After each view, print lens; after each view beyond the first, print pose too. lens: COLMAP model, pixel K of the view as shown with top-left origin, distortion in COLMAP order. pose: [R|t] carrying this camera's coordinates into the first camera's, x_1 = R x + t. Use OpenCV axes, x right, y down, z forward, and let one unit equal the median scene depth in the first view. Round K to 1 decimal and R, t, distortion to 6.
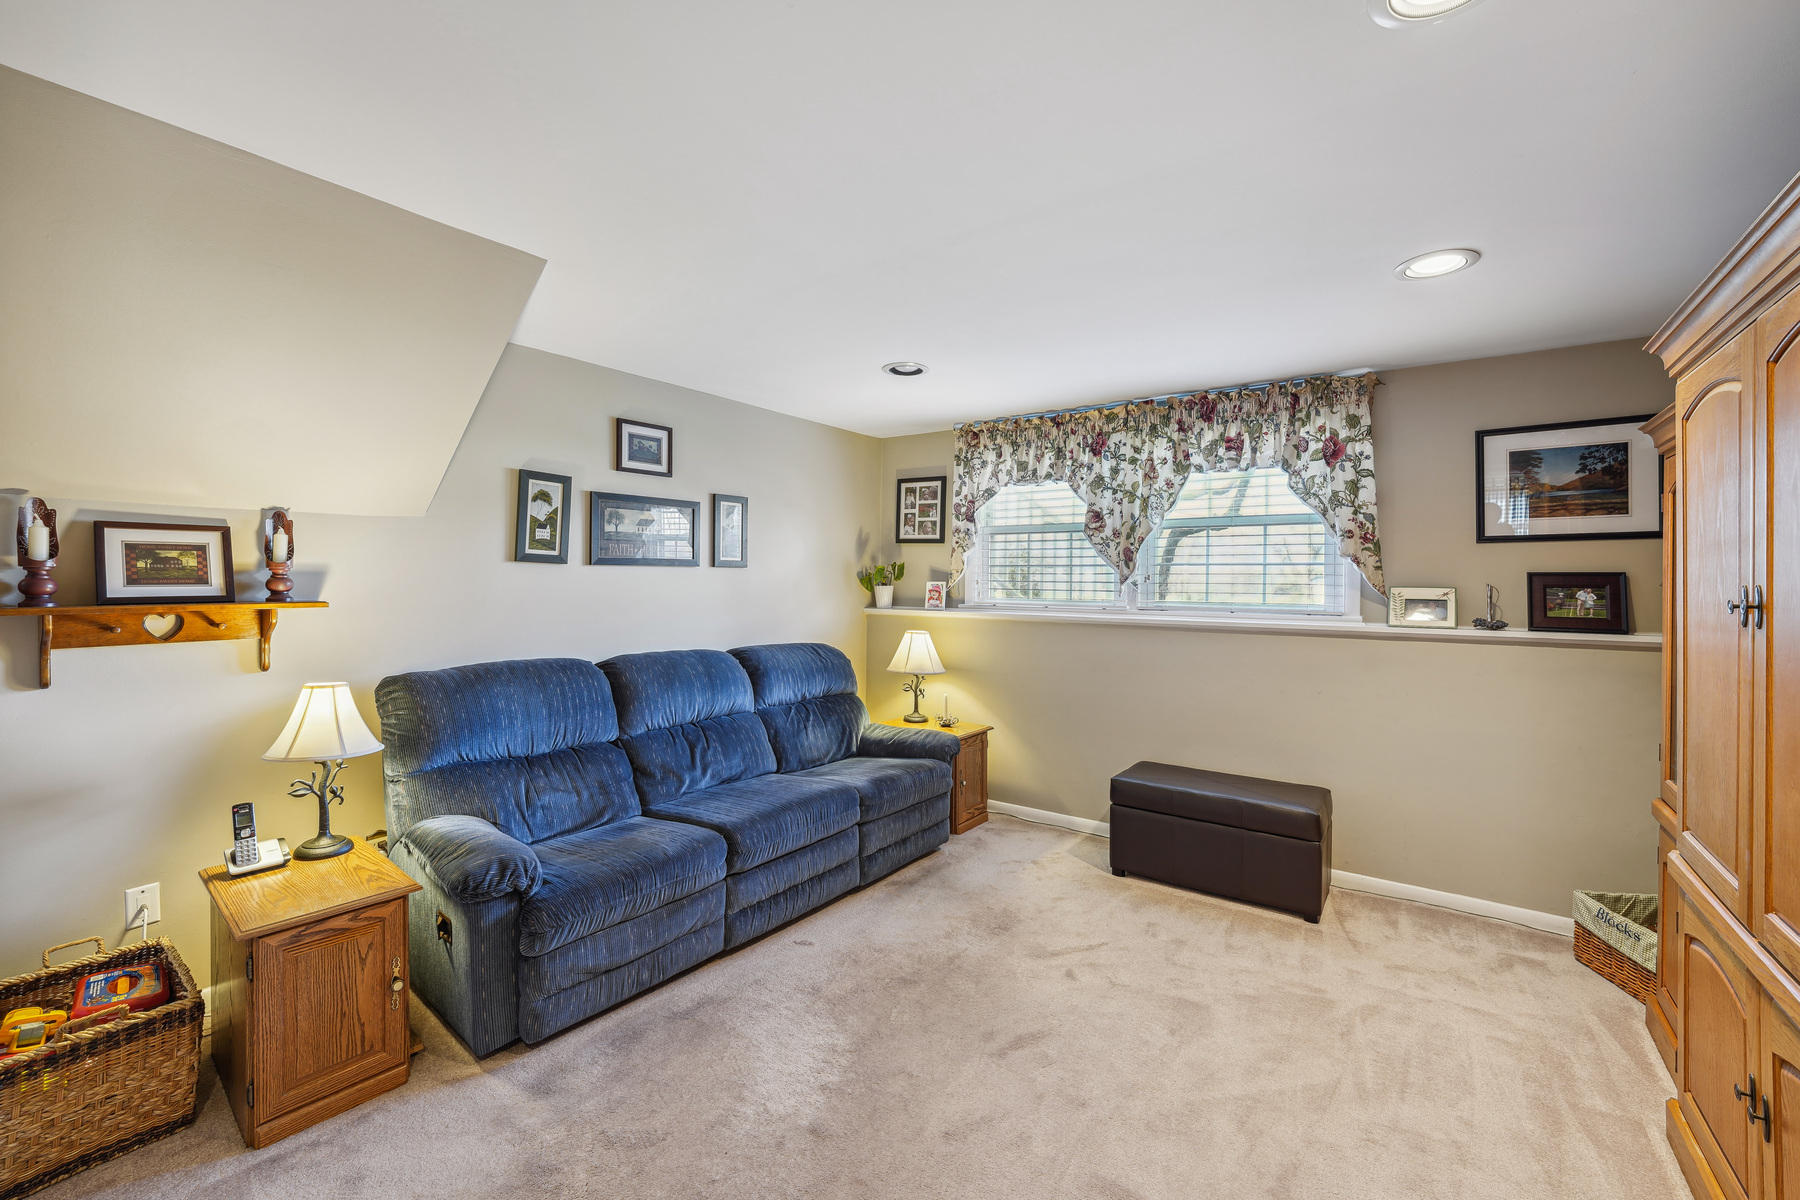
lens RADIAL K [[719.6, 0, 897.5], [0, 719.6, 580.9], [0, 0, 1]] dist [-0.017786, 0.000003]
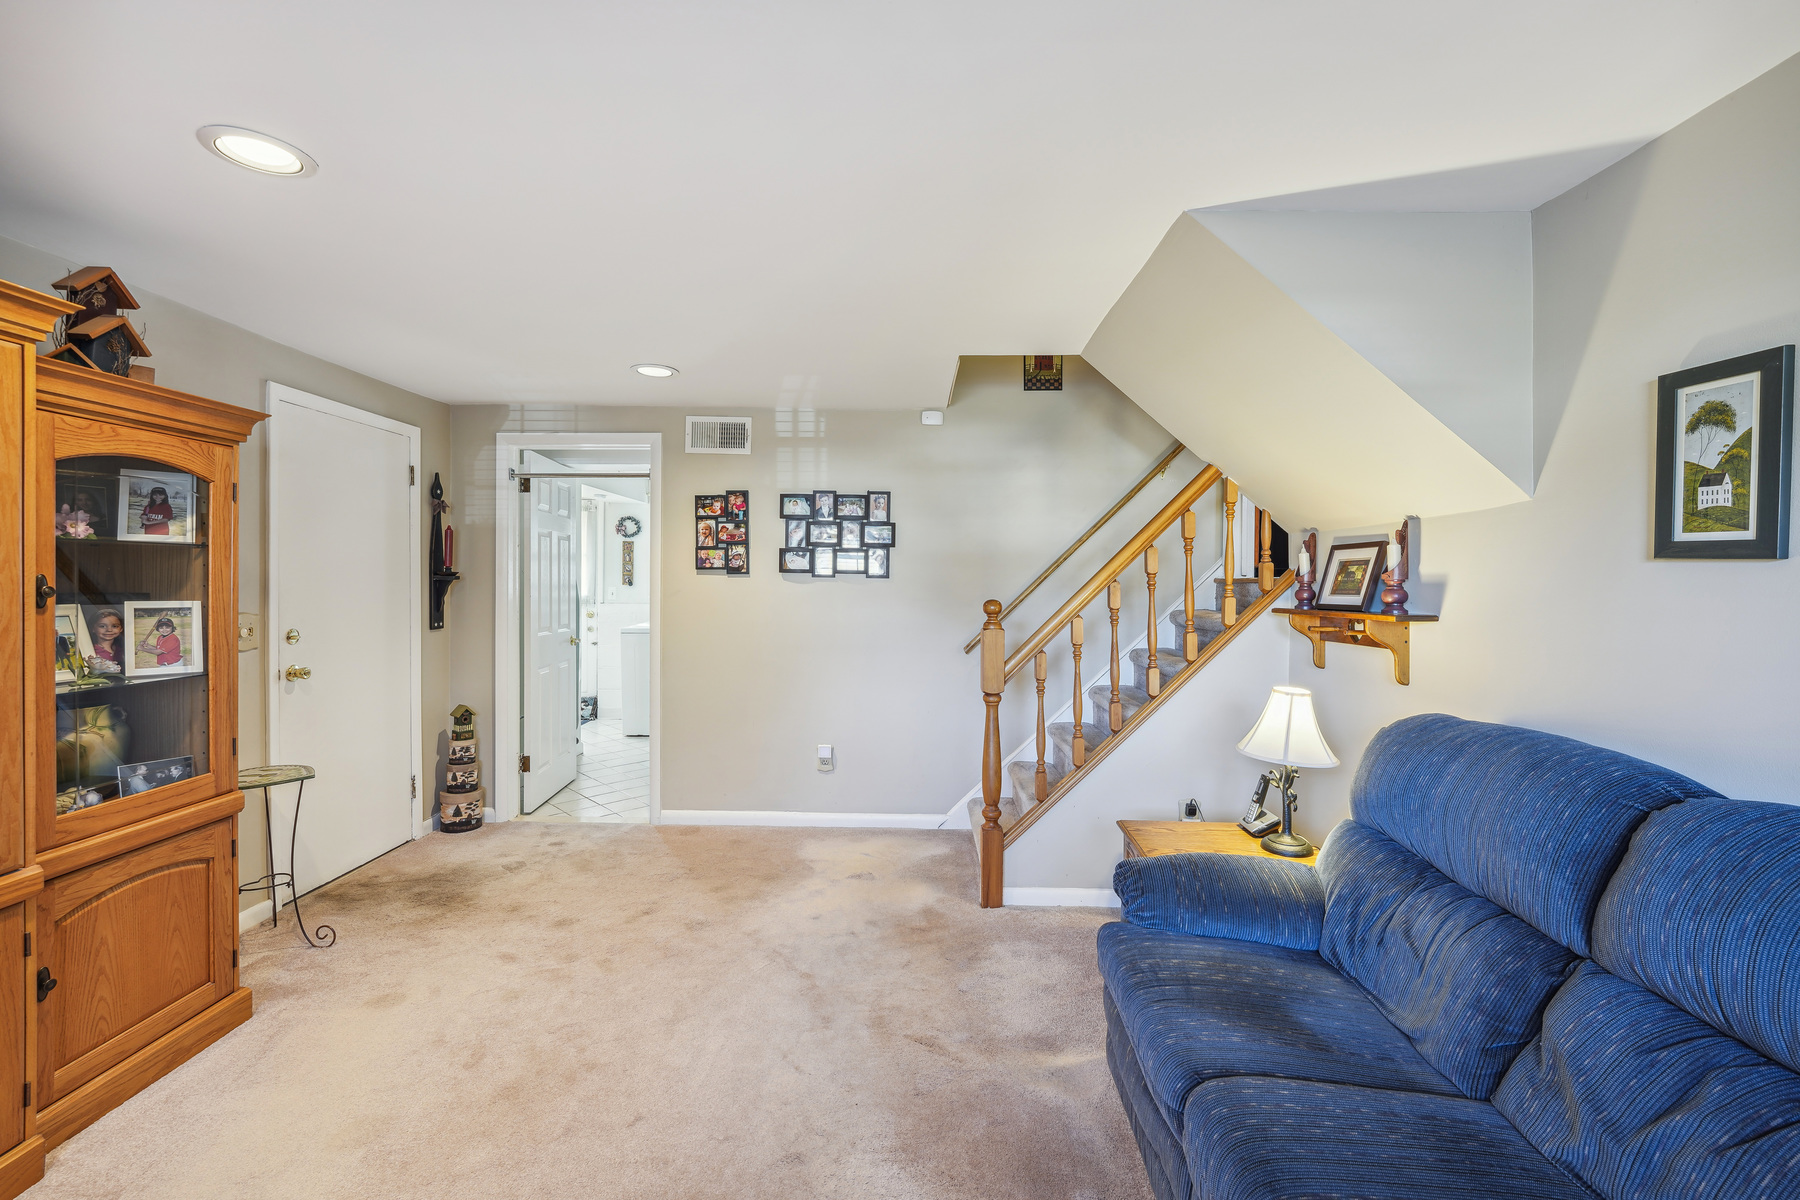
lens RADIAL K [[719.6, 0, 897.5], [0, 719.6, 580.9], [0, 0, 1]] dist [-0.017786, 0.000003]
pose [[-0.810979, -0.008824, -0.585009, 0.196528], [-0.008462, 0.999959, -0.003353, -0.005404], [0.585014, 0.002231, -0.811020, 1.068983]]
